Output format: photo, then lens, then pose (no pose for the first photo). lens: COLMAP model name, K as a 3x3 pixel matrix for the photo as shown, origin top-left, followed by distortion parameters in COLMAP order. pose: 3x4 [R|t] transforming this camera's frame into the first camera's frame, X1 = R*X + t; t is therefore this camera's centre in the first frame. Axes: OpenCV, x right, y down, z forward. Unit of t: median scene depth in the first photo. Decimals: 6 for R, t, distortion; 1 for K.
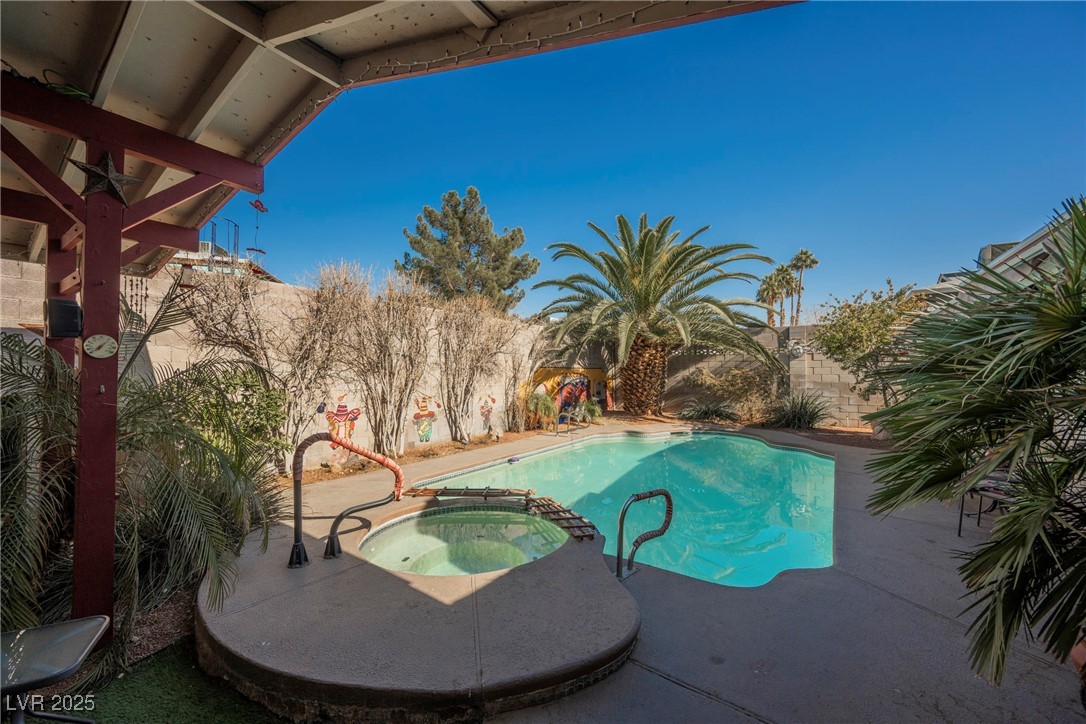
lens RADIAL K [[423.1, 0, 543.0], [0, 423.1, 362.0], [0, 0, 1]] dist [0.000673, -0.000270]
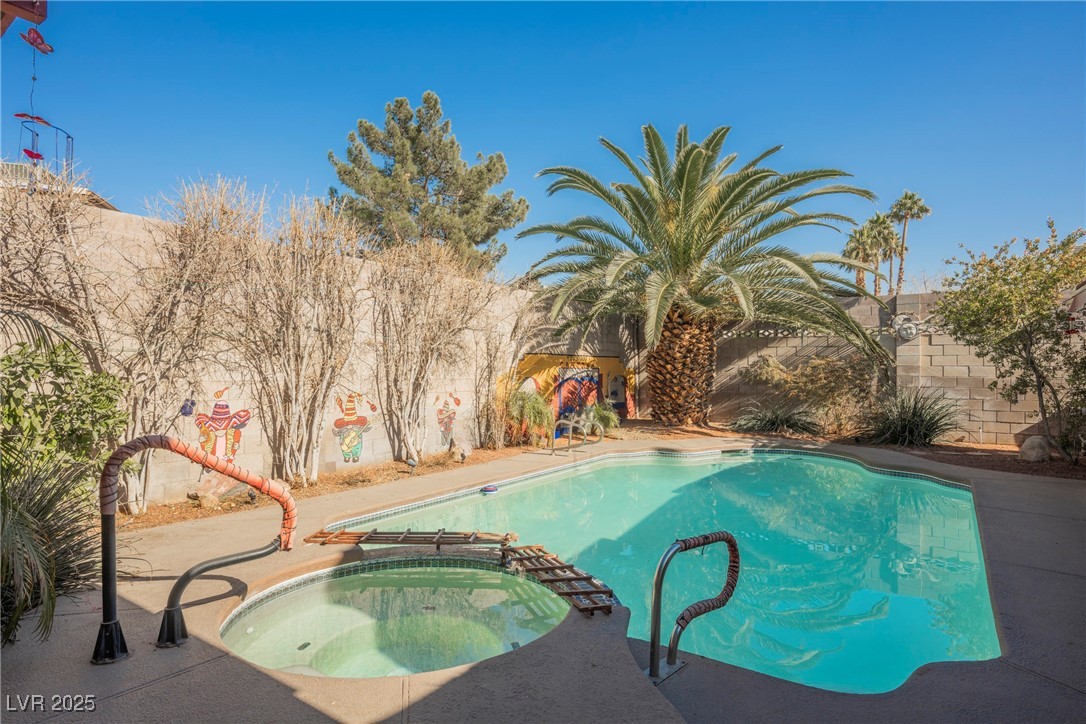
lens RADIAL K [[611.7, 0, 543.0], [0, 611.7, 362.0], [0, 0, 1]] dist [-0.002954, -0.000026]
pose [[0.999859, 0.004805, 0.016064, 0.001811], [-0.005060, 0.999861, 0.015863, 0.013422], [-0.015985, -0.015942, 0.999745, 0.039185]]
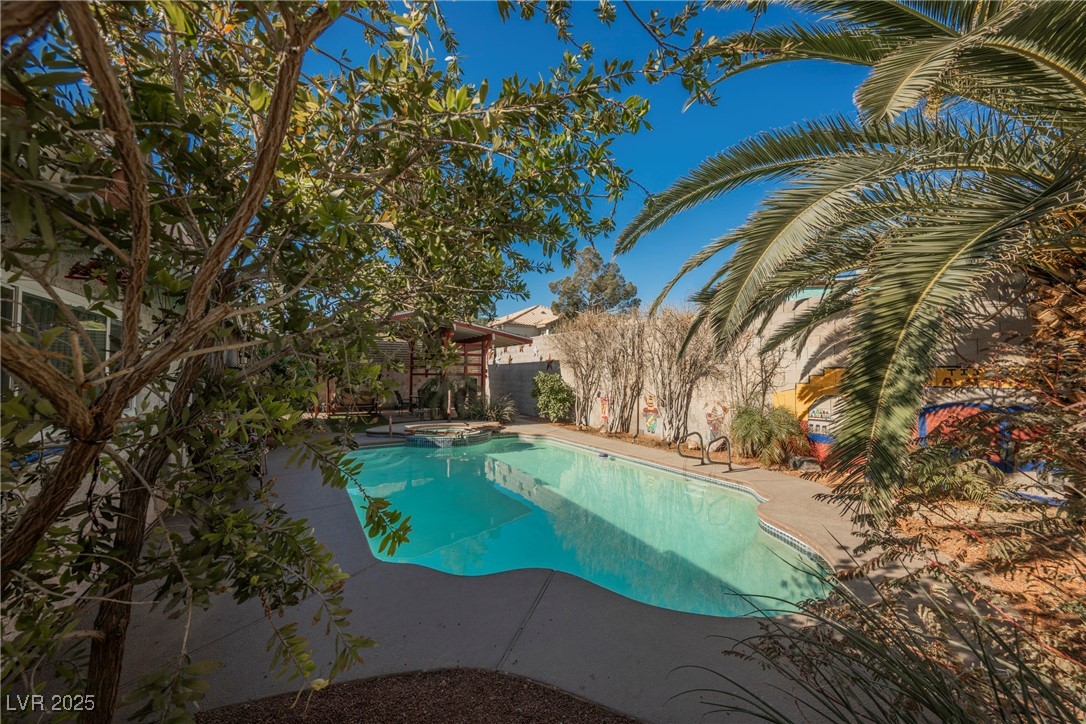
lens RADIAL K [[423.1, 0, 543.0], [0, 423.1, 362.0], [0, 0, 1]] dist [0.000673, -0.000270]
pose [[-0.435395, -0.027876, -0.899808, 0.795504], [0.015938, 0.999125, -0.038665, 0.025349], [0.900098, -0.031175, -0.434570, 1.062944]]
